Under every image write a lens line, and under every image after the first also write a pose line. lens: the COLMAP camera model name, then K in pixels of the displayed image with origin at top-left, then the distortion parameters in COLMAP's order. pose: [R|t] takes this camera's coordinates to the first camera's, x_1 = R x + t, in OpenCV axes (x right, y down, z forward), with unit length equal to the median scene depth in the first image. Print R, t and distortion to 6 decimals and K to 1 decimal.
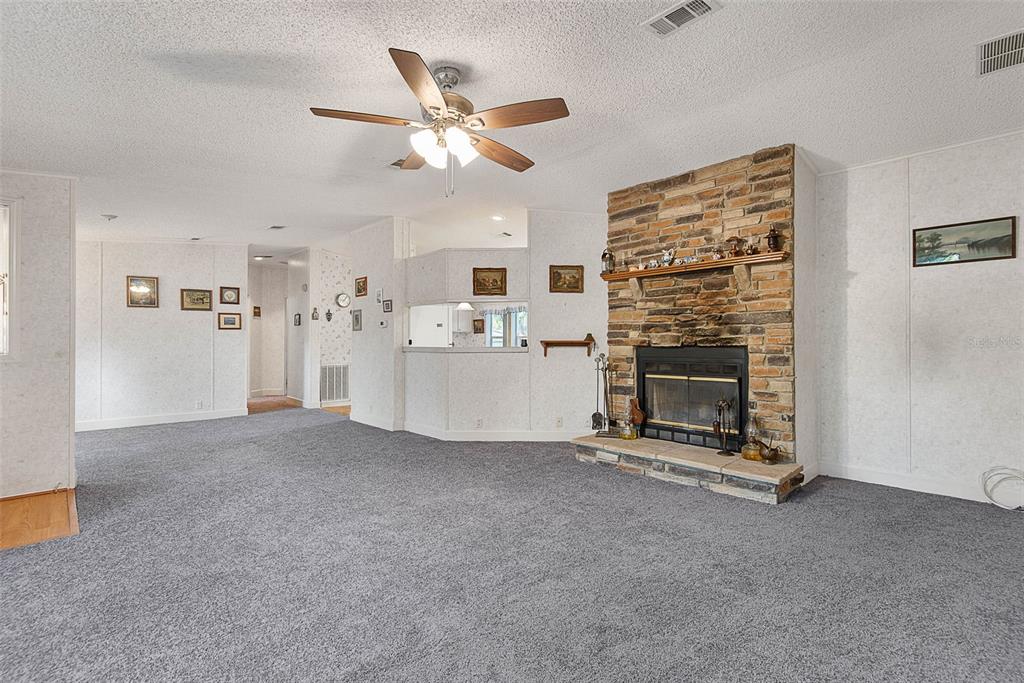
lens RADIAL K [[464.3, 0, 517.4], [0, 464.3, 340.1], [0, 0, 1]] dist [0.023577, -0.016283]
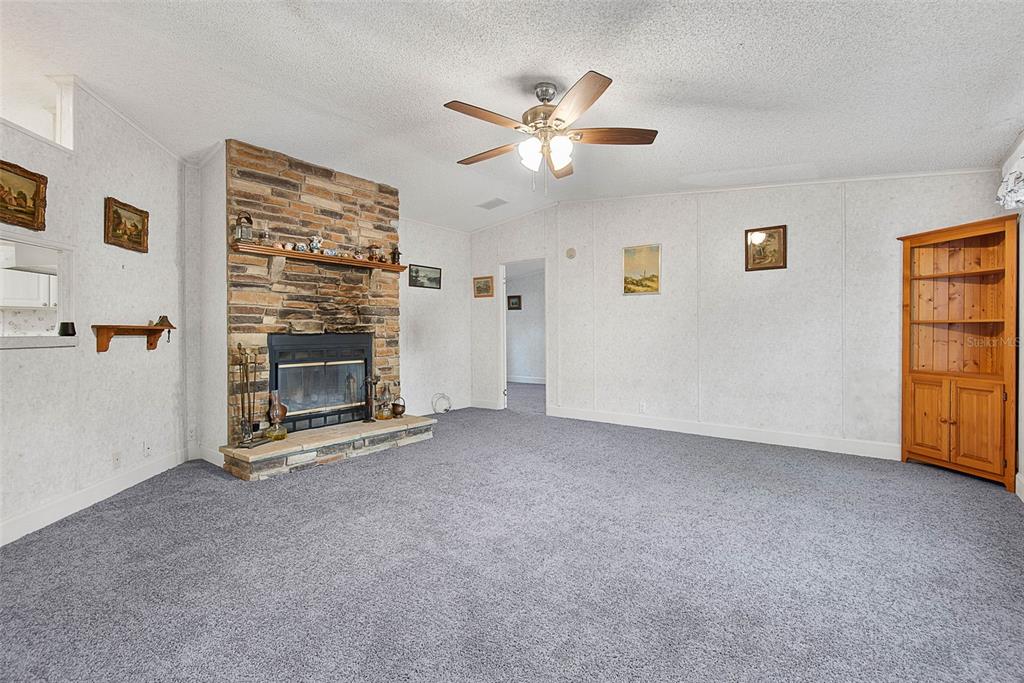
lens RADIAL K [[478.0, 0, 519.2], [0, 478.0, 338.8], [0, 0, 1]] dist [0.021434, -0.021635]
pose [[-0.159849, -0.006941, 0.987117, -0.733802], [0.001301, 0.999973, 0.007242, 0.017195], [-0.987141, 0.002442, -0.159835, 0.702270]]
